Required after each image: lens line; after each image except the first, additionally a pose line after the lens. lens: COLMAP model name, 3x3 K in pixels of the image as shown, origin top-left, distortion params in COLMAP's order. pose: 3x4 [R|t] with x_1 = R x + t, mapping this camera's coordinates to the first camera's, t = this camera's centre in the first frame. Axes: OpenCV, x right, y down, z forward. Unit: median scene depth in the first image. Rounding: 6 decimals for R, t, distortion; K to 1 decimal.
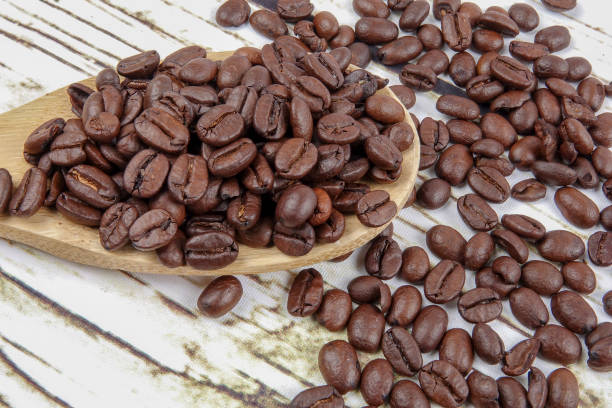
lens RADIAL K [[901.3, 0, 319.6], [0, 901.3, 180.5], [0, 0, 1]] dist [-0.157426, 0.000000]
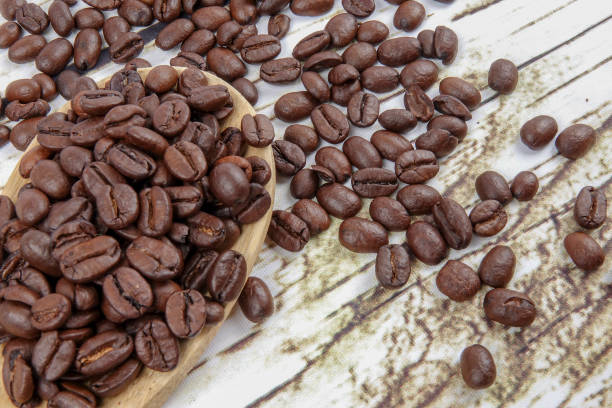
lens RADIAL K [[901.3, 0, 319.4], [0, 901.3, 175.4], [0, 0, 1]] dist [-0.157426, 0.000000]
pose [[0.440049, -0.807002, 0.393833, -0.362158], [0.766020, 0.566217, 0.304321, -0.202783], [-0.468583, 0.167768, 0.867343, 0.056167]]
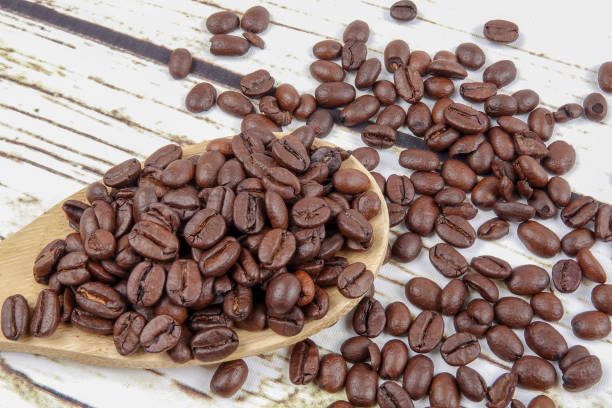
lens RADIAL K [[901.3, 0, 322.0], [0, 901.3, 180.2], [0, 0, 1]] dist [-0.157426, 0.000000]
pose [[0.988670, -0.150041, -0.004456, 0.045600], [0.150039, 0.986889, 0.059485, -0.161742], [-0.004528, -0.059479, 0.998219, -0.100679]]
